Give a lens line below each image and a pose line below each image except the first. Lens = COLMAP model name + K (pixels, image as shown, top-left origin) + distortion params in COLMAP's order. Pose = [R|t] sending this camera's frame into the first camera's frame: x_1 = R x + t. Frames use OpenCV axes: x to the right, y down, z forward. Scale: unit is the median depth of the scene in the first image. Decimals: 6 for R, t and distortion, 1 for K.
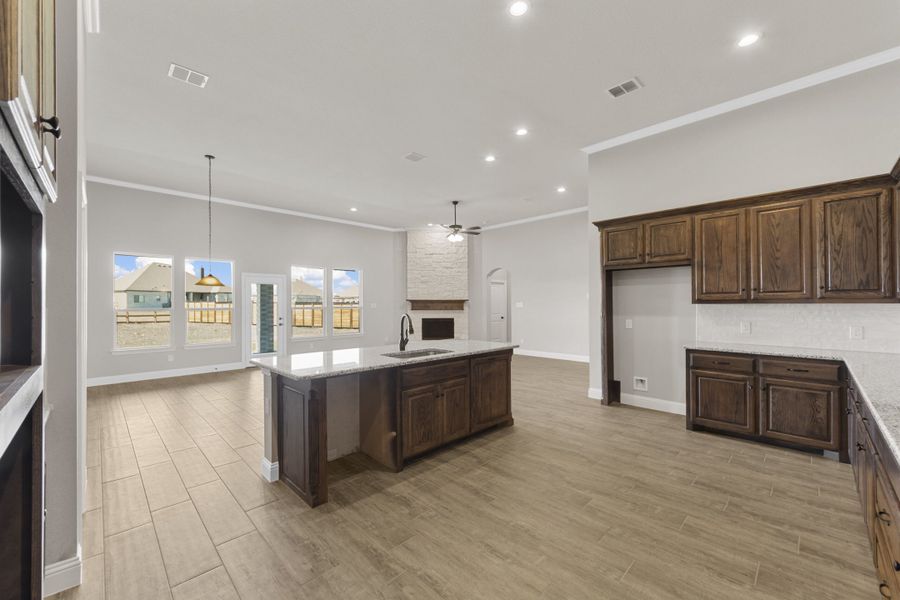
lens RADIAL K [[359.6, 0, 450.0], [0, 359.6, 300.0], [0, 0, 1]] dist [0.001514, 0.000044]
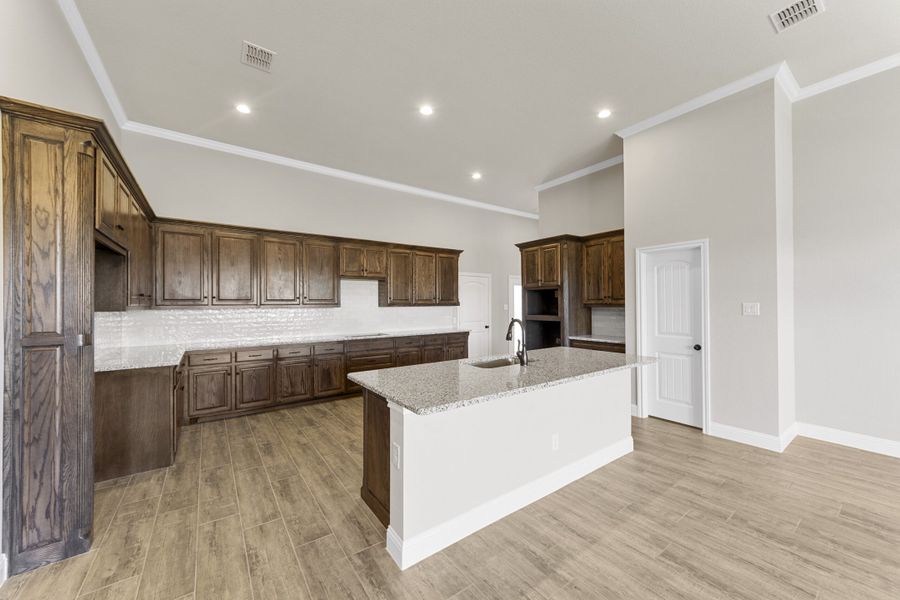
lens RADIAL K [[337.4, 0, 450.2], [0, 337.4, 301.3], [0, 0, 1]] dist [0.001549, 0.000105]
pose [[-0.987380, 0.011548, 0.157950, -0.032270], [0.008745, 0.999792, -0.018430, 0.003493], [-0.158130, -0.016816, -0.987275, 0.627570]]
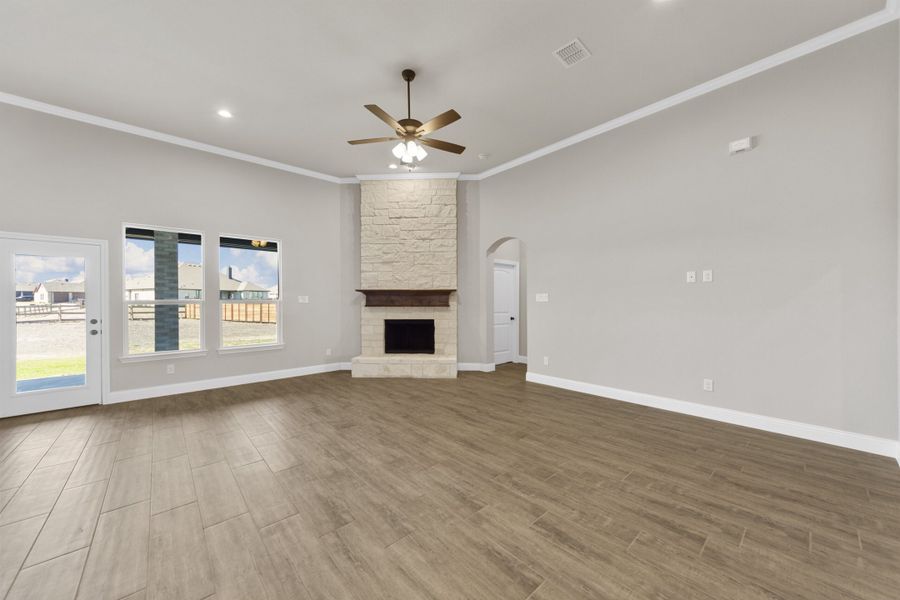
lens RADIAL K [[327.2, 0, 448.0], [0, 327.2, 302.9], [0, 0, 1]] dist [-0.000050, -0.000114]
pose [[0.998383, 0.000773, -0.056842, 0.069415], [0.000014, 0.999904, 0.013843, 0.013981], [0.056848, -0.013822, 0.998287, 0.444174]]
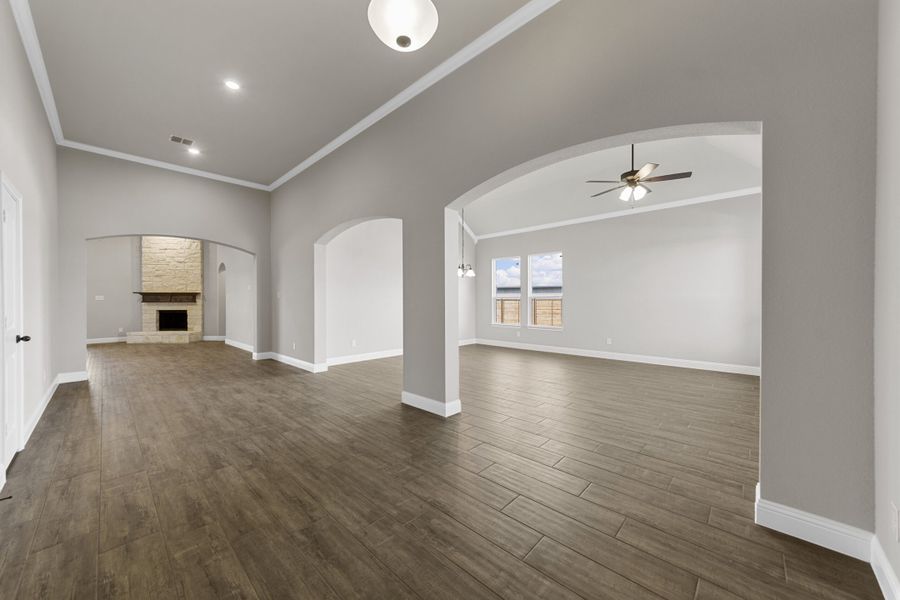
lens RADIAL K [[327.2, 0, 448.0], [0, 327.2, 302.9], [0, 0, 1]] dist [-0.000050, -0.000114]
pose [[0.999621, 0.002657, 0.027414, 0.773430], [-0.003178, 0.999814, 0.019000, 0.008844], [-0.027358, -0.019080, 0.999444, 0.018068]]
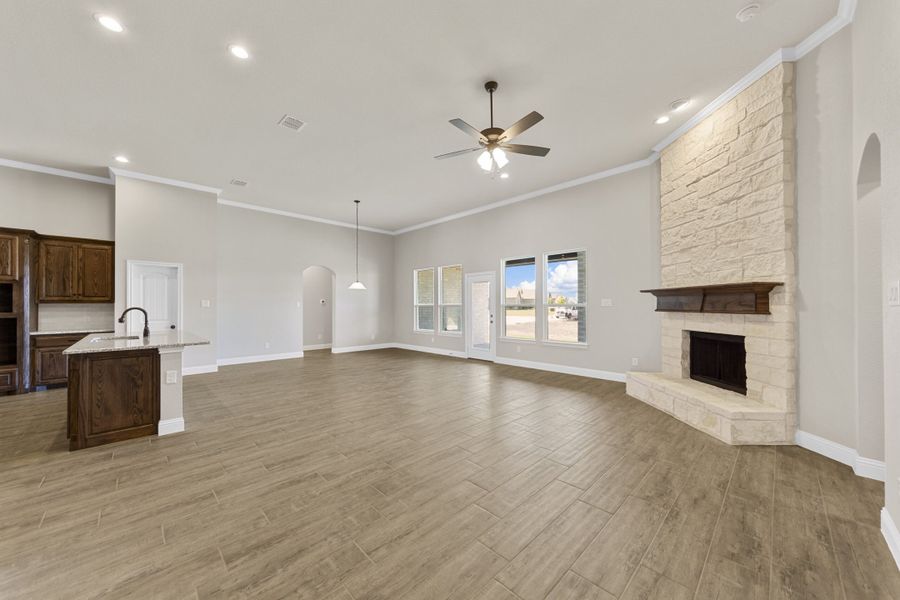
lens RADIAL K [[327.2, 0, 448.0], [0, 327.2, 302.9], [0, 0, 1]] dist [-0.000050, -0.000114]
pose [[-0.010445, -0.004484, -0.999935, 0.349777], [0.013866, 0.999893, -0.004629, 0.015094], [0.999849, -0.013914, -0.010382, 0.728944]]
